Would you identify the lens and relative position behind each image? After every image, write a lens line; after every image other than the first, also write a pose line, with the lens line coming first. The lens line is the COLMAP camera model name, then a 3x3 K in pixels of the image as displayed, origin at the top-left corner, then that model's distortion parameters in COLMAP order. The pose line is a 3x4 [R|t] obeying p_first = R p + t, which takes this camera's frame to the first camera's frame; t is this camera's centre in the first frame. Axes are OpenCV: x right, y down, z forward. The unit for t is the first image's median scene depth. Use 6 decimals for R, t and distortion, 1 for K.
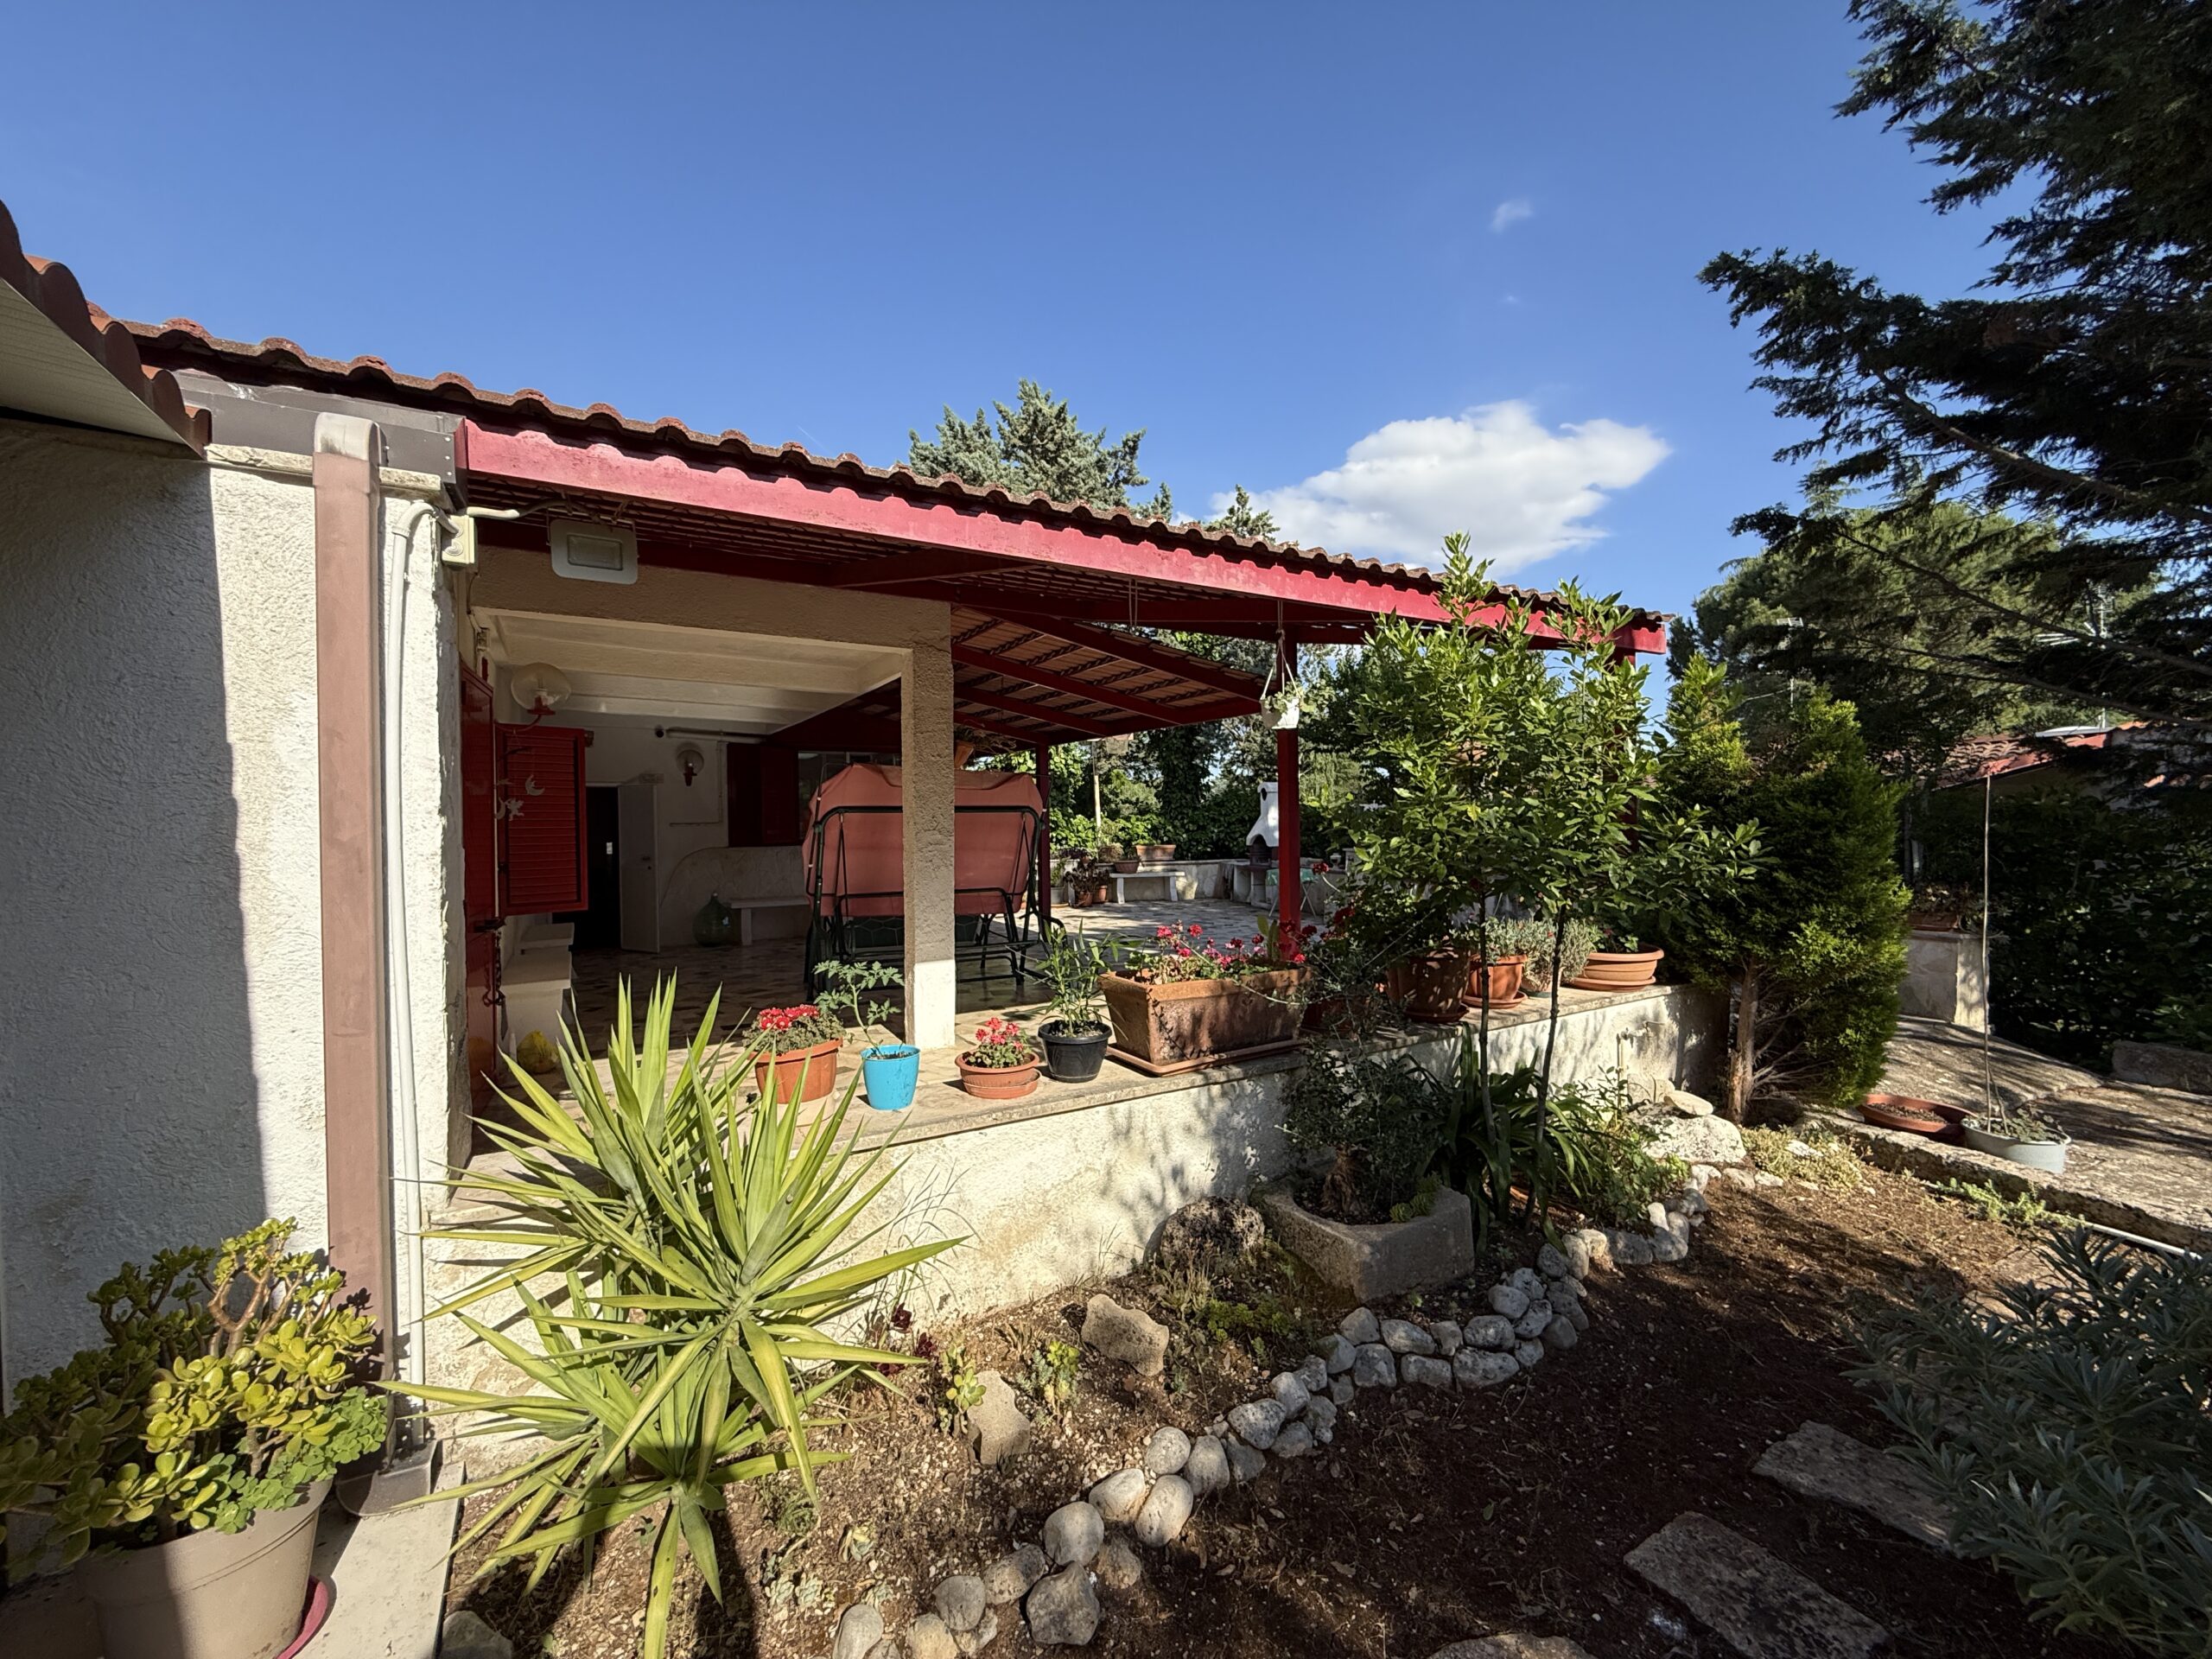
lens RADIAL K [[872.6, 0, 1100.2], [0, 872.6, 824.8], [0, 0, 1]] dist [-0.001391, -0.000209]
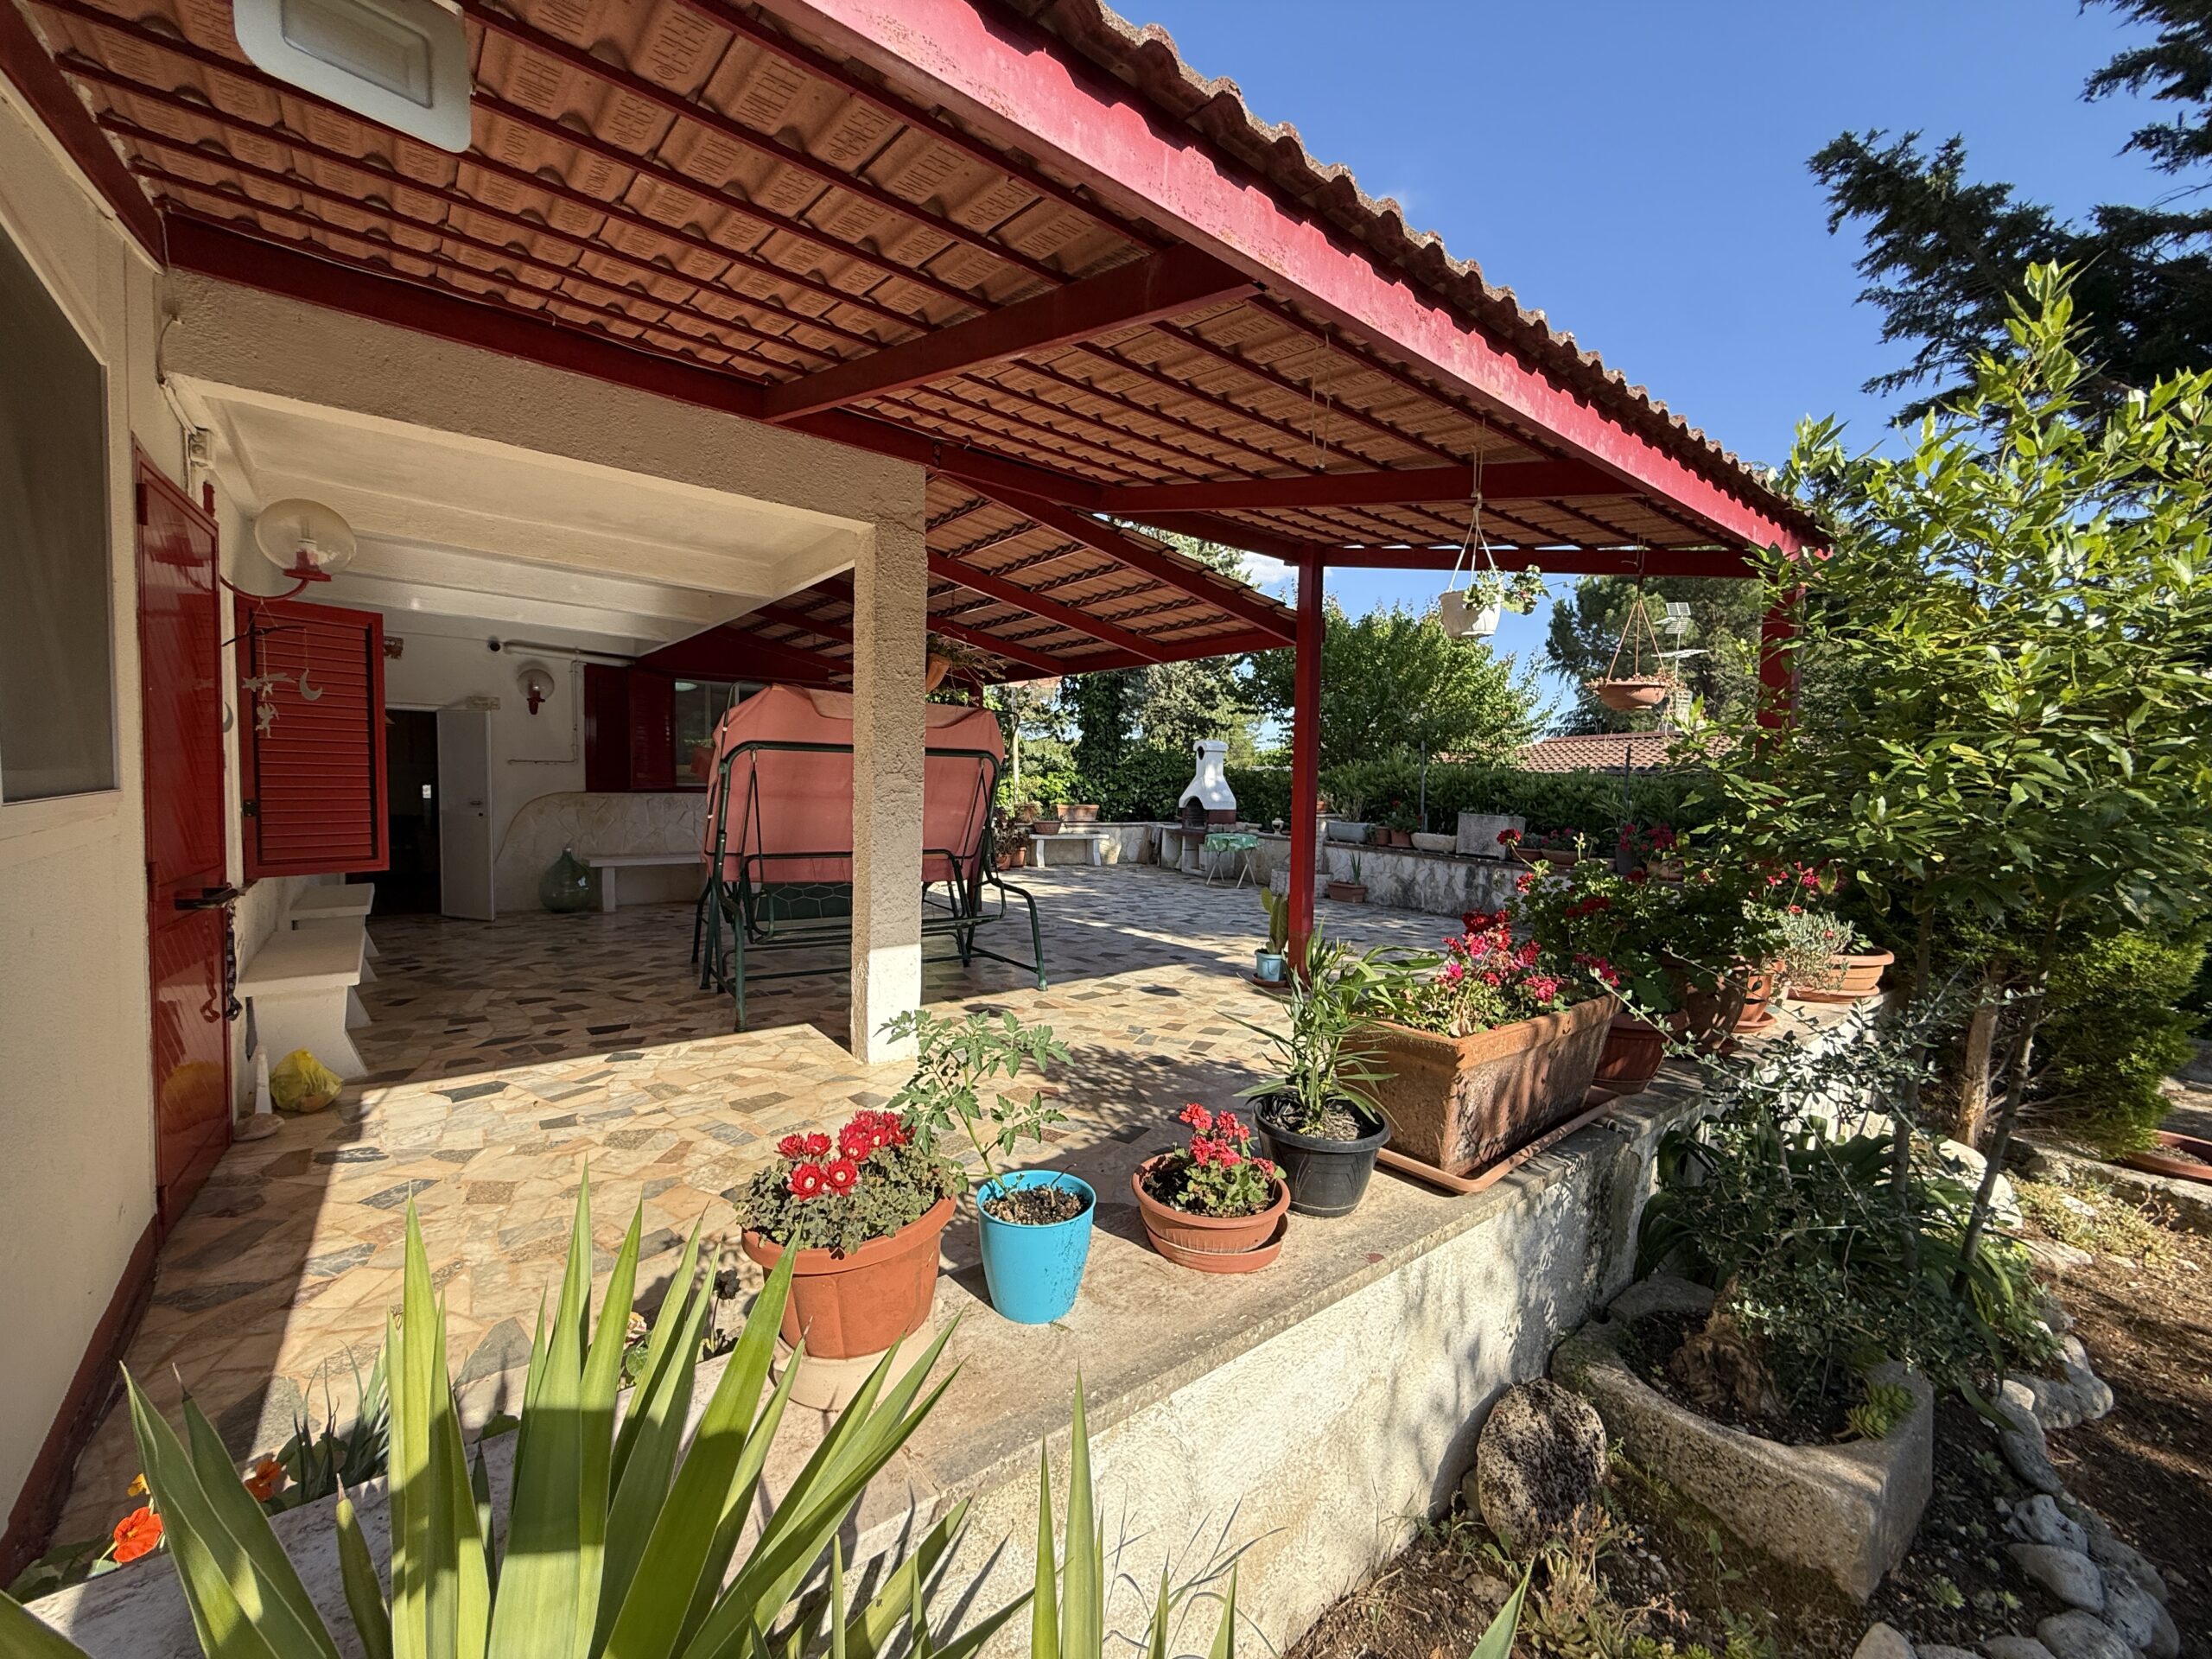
lens RADIAL K [[872.6, 0, 1100.2], [0, 872.6, 824.8], [0, 0, 1]] dist [-0.001391, -0.000209]
pose [[0.989359, 0.024675, 0.143390, -0.100555], [-0.031060, 0.998615, 0.042462, 0.010508], [-0.142143, -0.046464, 0.988755, 0.186600]]
